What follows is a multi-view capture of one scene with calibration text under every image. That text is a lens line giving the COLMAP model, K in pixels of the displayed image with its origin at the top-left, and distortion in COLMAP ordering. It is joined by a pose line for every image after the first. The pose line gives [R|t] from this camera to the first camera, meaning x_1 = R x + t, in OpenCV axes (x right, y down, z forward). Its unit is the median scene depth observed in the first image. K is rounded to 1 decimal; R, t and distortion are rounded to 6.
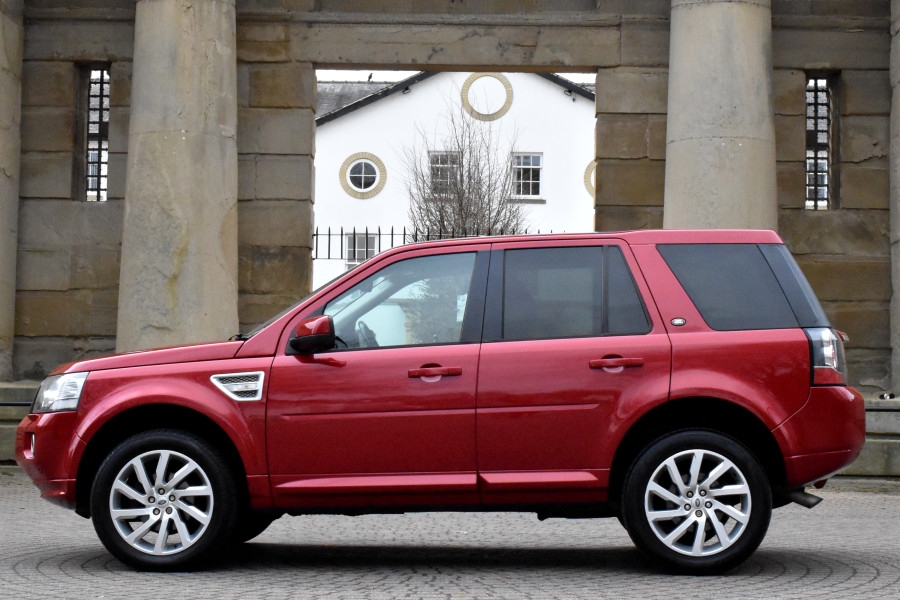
lens RADIAL K [[1762.7, 0, 487.1], [0, 1762.7, 320.1], [0, 0, 1]] dist [-0.014706, 0.000000]
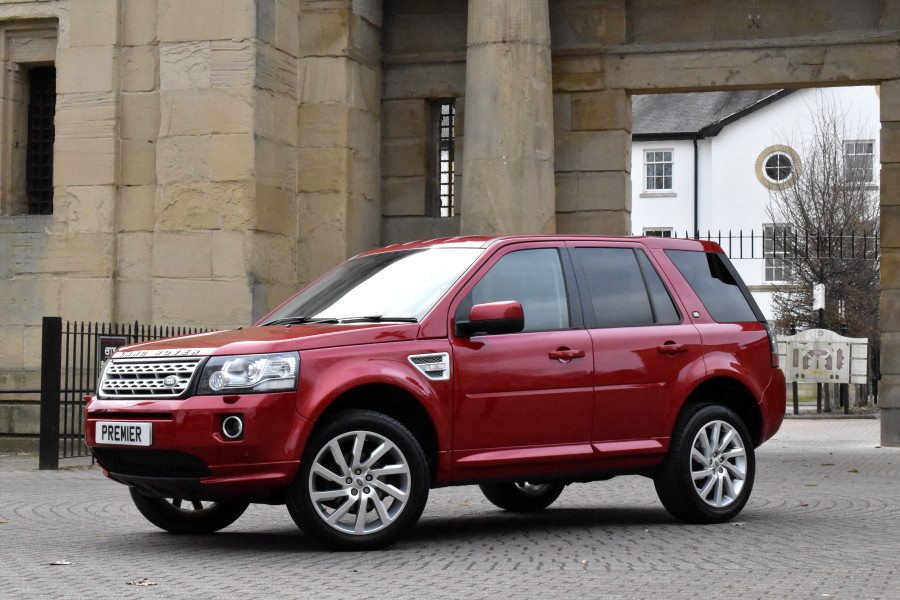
lens RADIAL K [[1762.7, 0, 484.3], [0, 1762.7, 295.2], [0, 0, 1]] dist [-0.014706, 0.000000]
pose [[0.964188, -0.022967, -0.264223, 0.112055], [0.021235, 0.999730, -0.009408, -0.004148], [0.264368, 0.003460, 0.964416, -0.123690]]
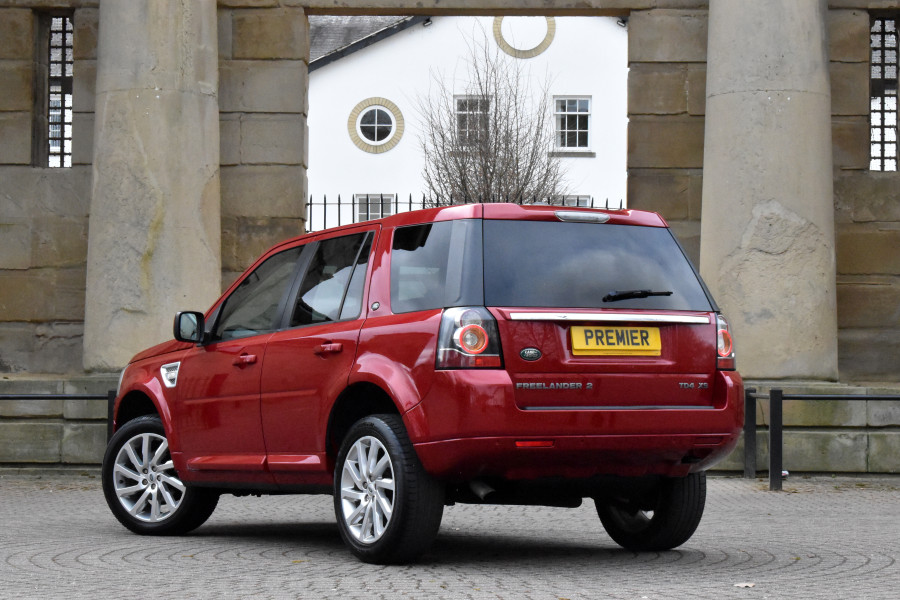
lens RADIAL K [[2160.3, 0, 487.1], [0, 2160.3, 332.7], [0, 0, 1]] dist [0.010109, 0.000000]
pose [[0.999730, -0.006143, -0.022423, 0.015111], [0.006520, 0.999838, 0.016777, -0.001812], [0.022317, -0.016919, 0.999608, -0.075015]]
